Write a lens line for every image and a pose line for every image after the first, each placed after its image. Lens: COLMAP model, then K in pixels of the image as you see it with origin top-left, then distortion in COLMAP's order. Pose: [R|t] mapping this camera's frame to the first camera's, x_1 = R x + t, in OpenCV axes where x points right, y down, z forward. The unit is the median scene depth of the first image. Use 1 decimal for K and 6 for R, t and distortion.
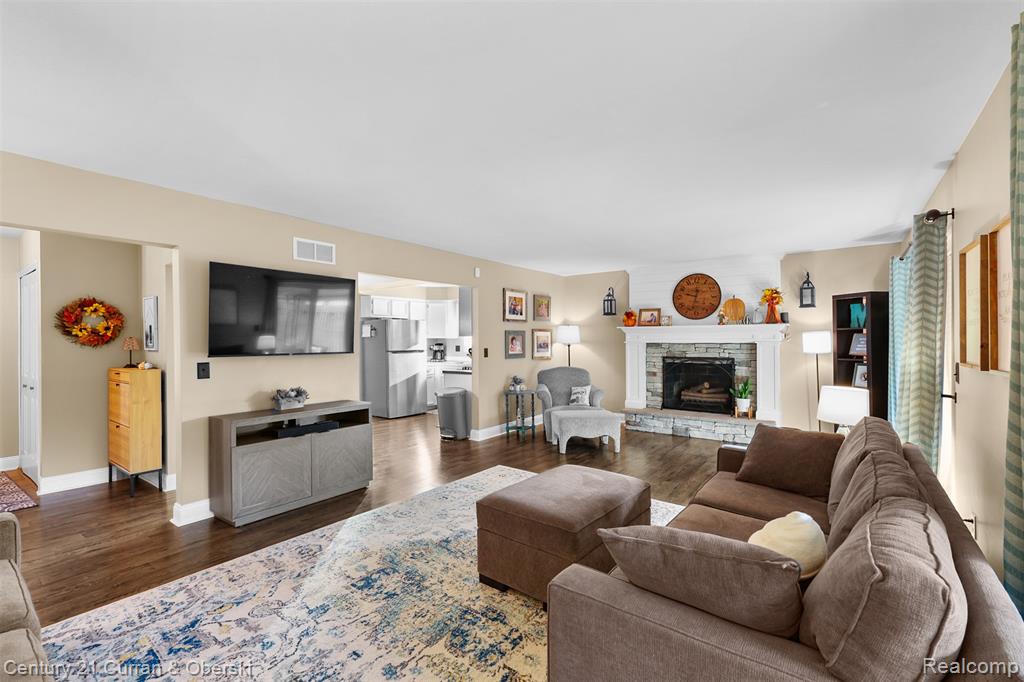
lens RADIAL K [[445.1, 0, 512.9], [0, 445.1, 340.2], [0, 0, 1]] dist [0.002554, 0.000117]
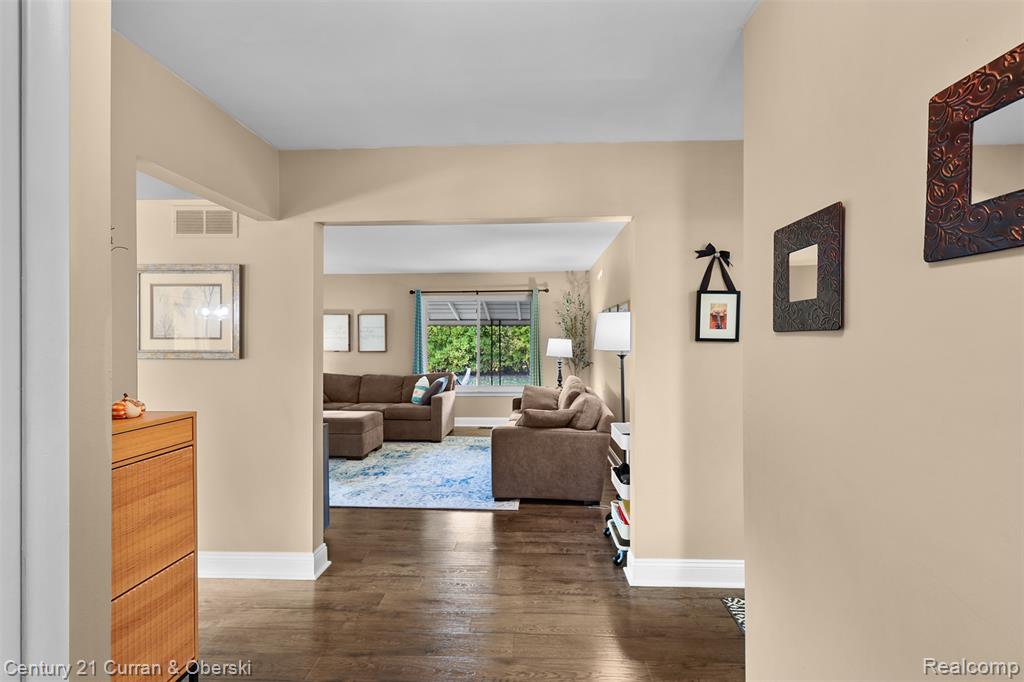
lens RADIAL K [[445.1, 0, 513.9], [0, 445.1, 342.6], [0, 0, 1]] dist [0.002554, 0.000117]
pose [[-0.559789, 0.005288, 0.828618, -1.334949], [0.004123, 0.999985, -0.003596, 0.005437], [-0.828625, 0.001403, -0.559803, 0.962602]]
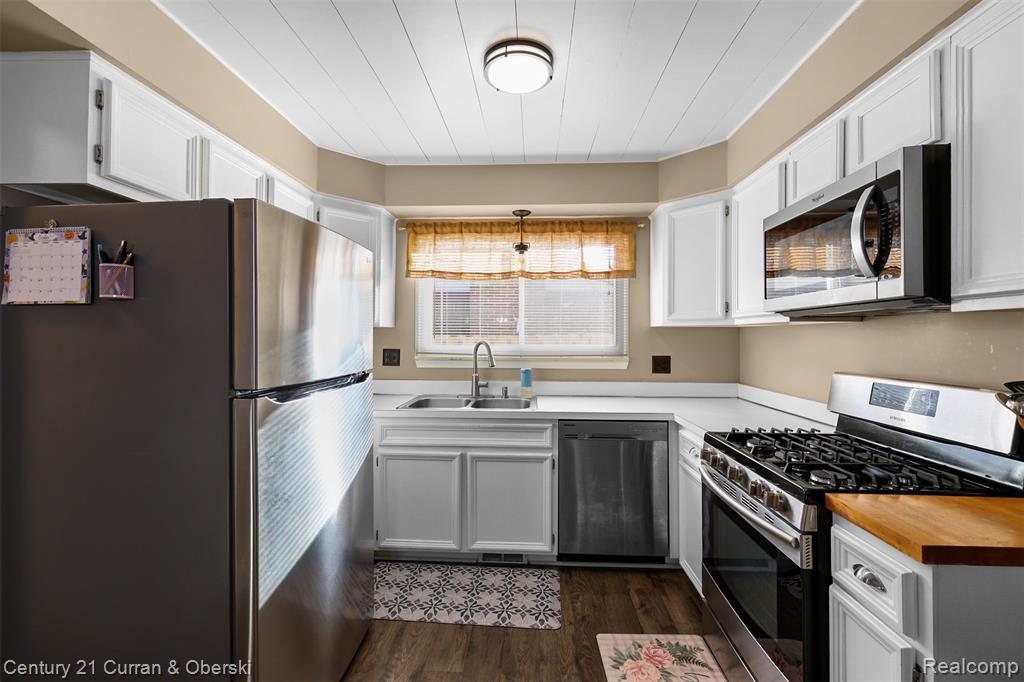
lens RADIAL K [[445.1, 0, 513.2], [0, 445.1, 332.4], [0, 0, 1]] dist [0.002554, 0.000117]
pose [[0.835122, 0.016538, 0.549816, -0.560024], [-0.010756, 0.999848, -0.013737, 0.008612], [-0.549959, 0.005559, 0.835173, 1.561236]]
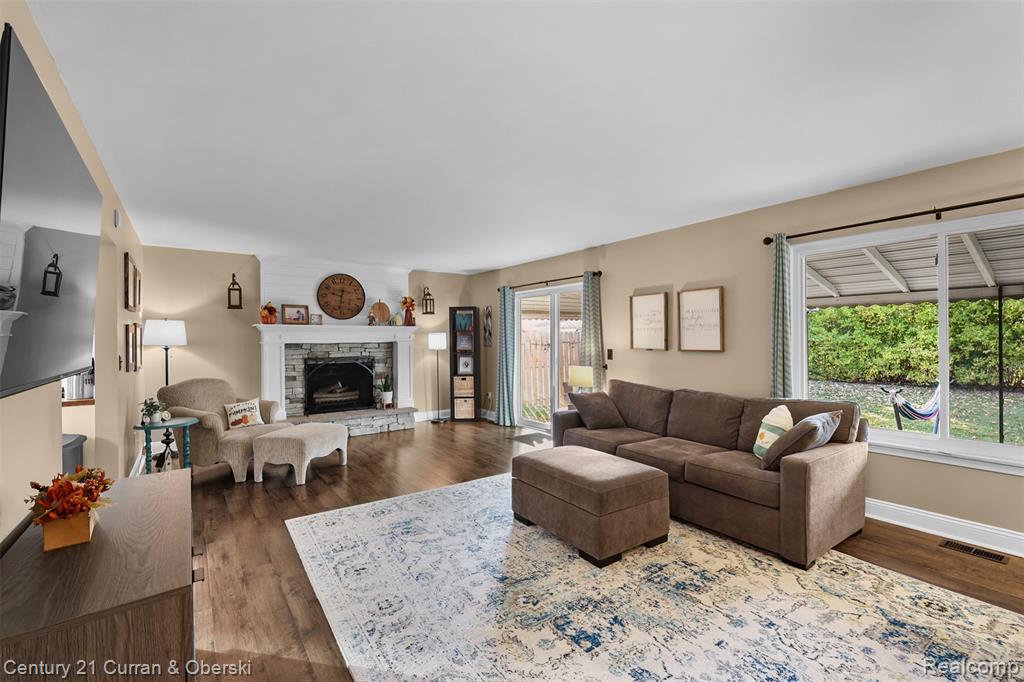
lens RADIAL K [[445.1, 0, 512.6], [0, 445.1, 337.6], [0, 0, 1]] dist [0.002554, 0.000117]
pose [[0.297963, 0.003216, 0.954572, -0.696142], [0.005787, 0.999970, -0.005175, 0.002814], [-0.954560, 0.007066, 0.297935, 0.540787]]
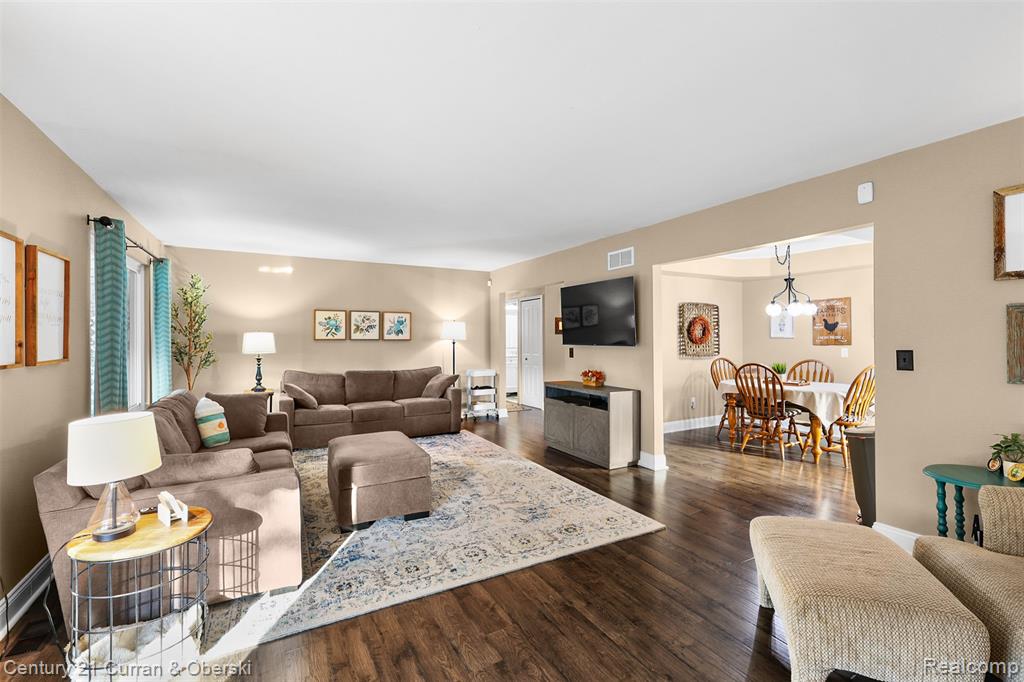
lens RADIAL K [[445.1, 0, 511.7], [0, 445.1, 336.7], [0, 0, 1]] dist [0.002554, 0.000117]
pose [[-0.409683, 0.008480, -0.912188, 0.776496], [0.008582, 0.999948, 0.005441, -0.002033], [0.912188, -0.005599, -0.409735, 1.263195]]
